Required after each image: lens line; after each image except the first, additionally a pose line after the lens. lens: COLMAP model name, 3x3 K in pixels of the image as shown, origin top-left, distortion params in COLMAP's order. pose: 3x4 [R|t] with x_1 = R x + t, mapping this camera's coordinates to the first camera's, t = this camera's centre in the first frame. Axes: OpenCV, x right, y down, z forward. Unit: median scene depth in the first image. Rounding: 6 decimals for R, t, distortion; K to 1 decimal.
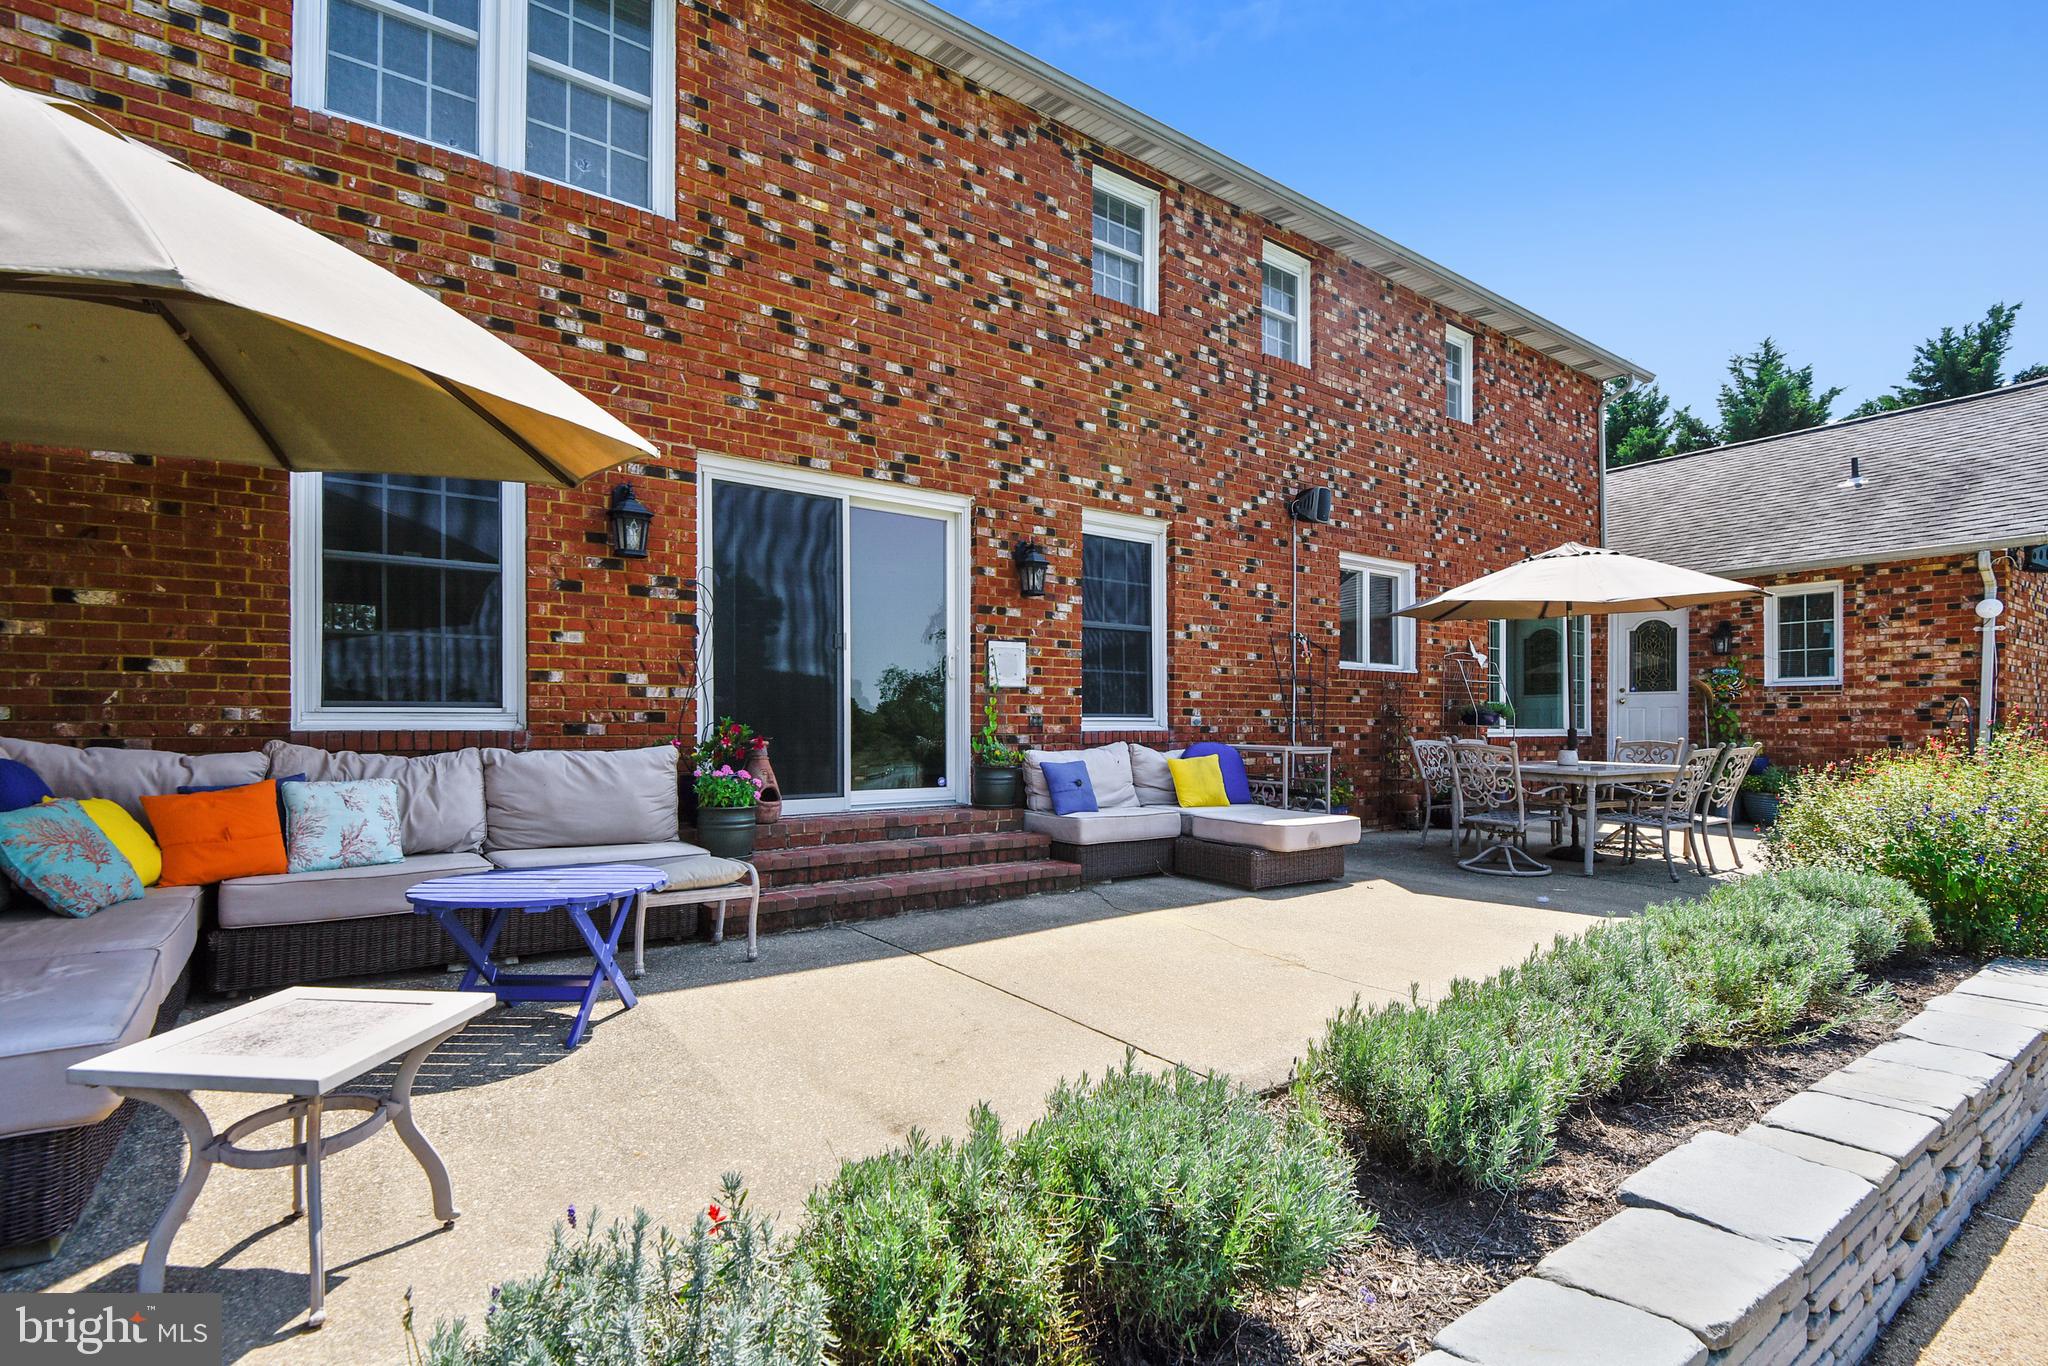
lens RADIAL K [[953.5, 0, 1046.4], [0, 953.5, 719.9], [0, 0, 1]] dist [0.028406, -0.018299]
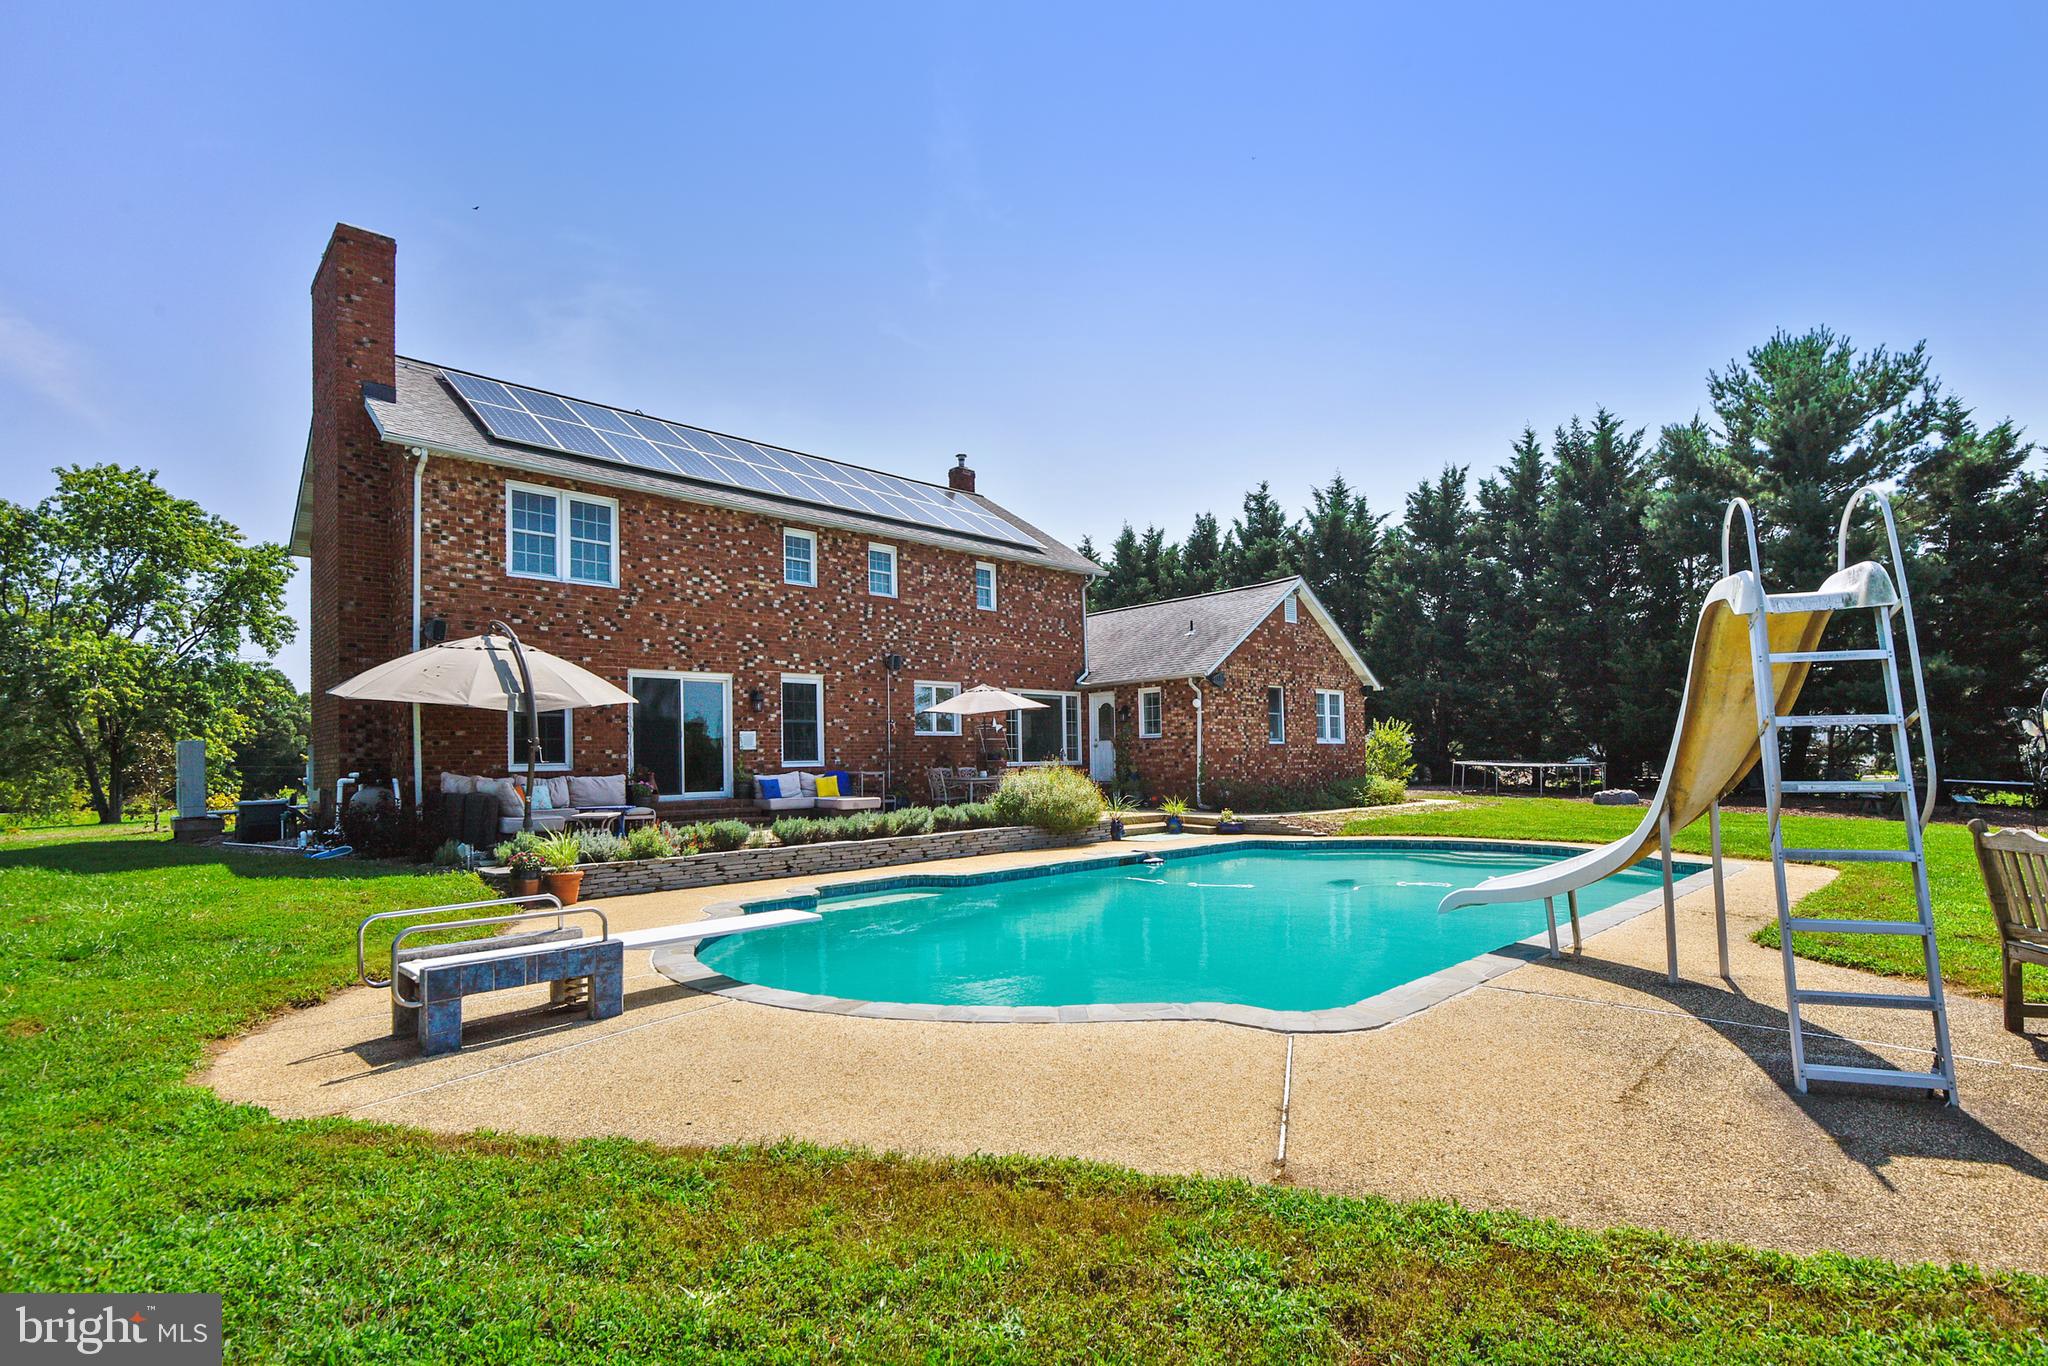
lens RADIAL K [[958.9, 0, 949.3], [0, 958.9, 730.8], [0, 0, 1]] dist [0.000194, -0.000001]
pose [[0.995455, -0.016144, 0.093857, 0.231386], [0.018557, 0.999518, -0.024891, -0.011520], [-0.093410, 0.026520, 0.995274, -1.432773]]
